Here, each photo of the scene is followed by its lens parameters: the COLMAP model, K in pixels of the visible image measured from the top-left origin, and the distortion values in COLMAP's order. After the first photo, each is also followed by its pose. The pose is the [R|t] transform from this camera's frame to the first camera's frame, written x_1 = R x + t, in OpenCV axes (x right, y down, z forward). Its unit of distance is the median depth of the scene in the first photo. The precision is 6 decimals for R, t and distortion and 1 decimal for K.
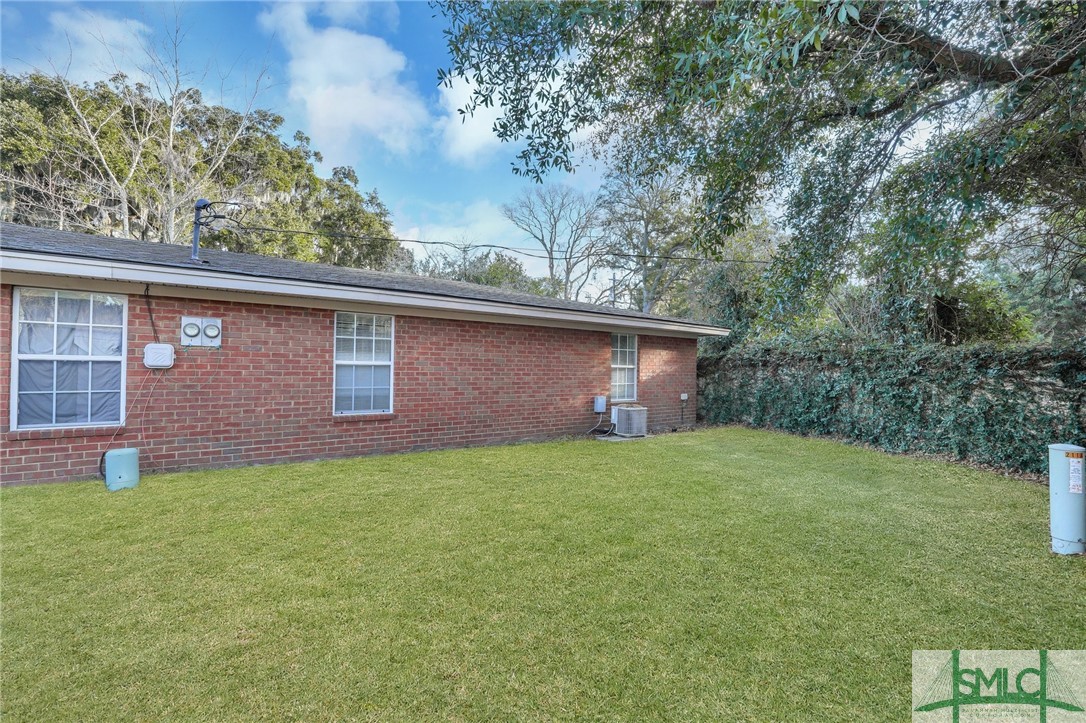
lens RADIAL K [[502.1, 0, 548.7], [0, 502.1, 364.8], [0, 0, 1]] dist [-0.014203, 0.007184]
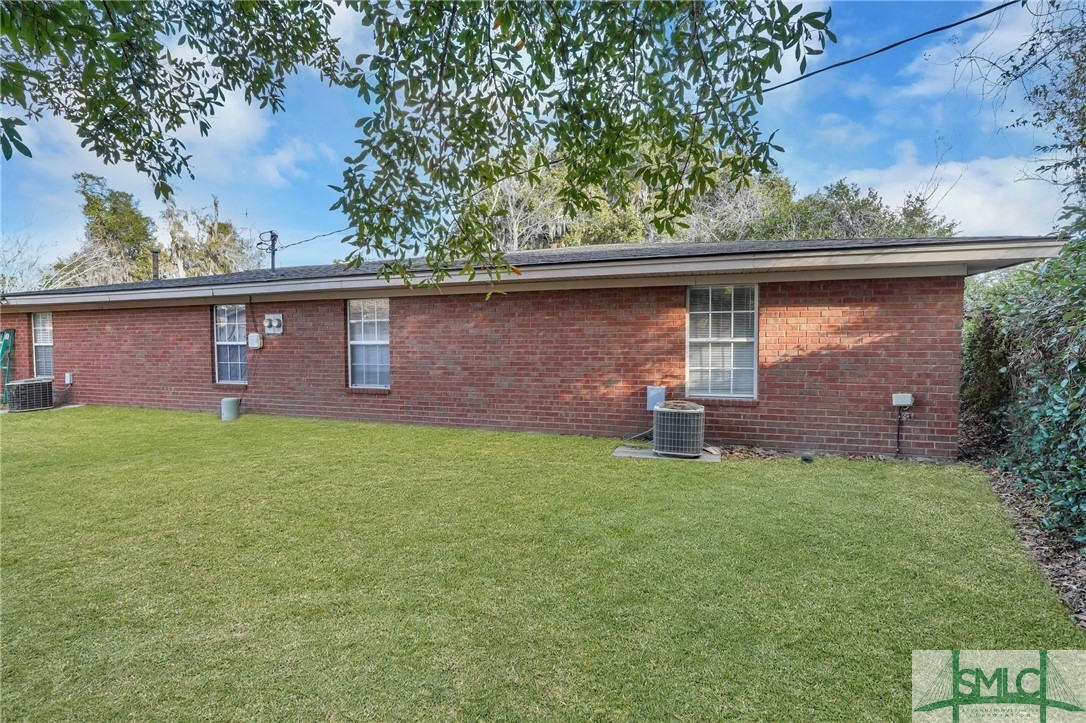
lens RADIAL K [[502.1, 0, 532.9], [0, 502.1, 361.6], [0, 0, 1]] dist [-0.014203, 0.007184]
pose [[0.528528, 0.013864, -0.848803, 0.740431], [0.015560, 0.999540, 0.026016, 0.014301], [0.848773, -0.026958, 0.528069, 0.669339]]
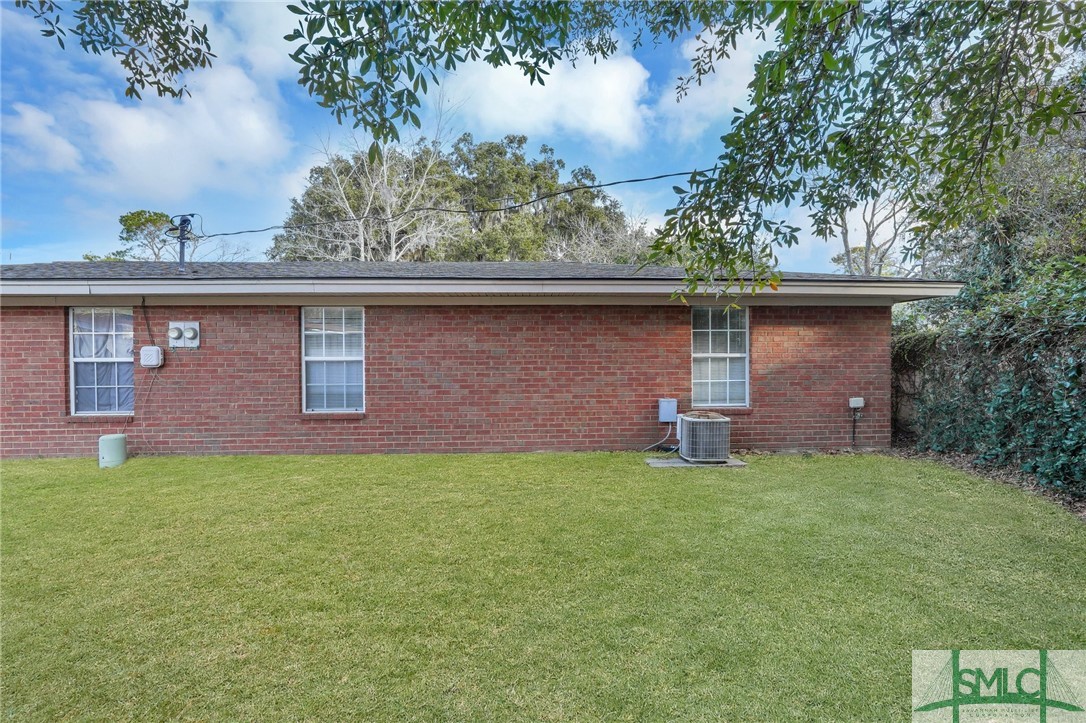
lens RADIAL K [[502.1, 0, 539.2], [0, 502.1, 362.2], [0, 0, 1]] dist [-0.014203, 0.007184]
pose [[0.810237, -0.016801, -0.585862, 0.473934], [0.021131, 0.999777, 0.000553, 0.010011], [0.585721, -0.012828, 0.810411, 0.428657]]
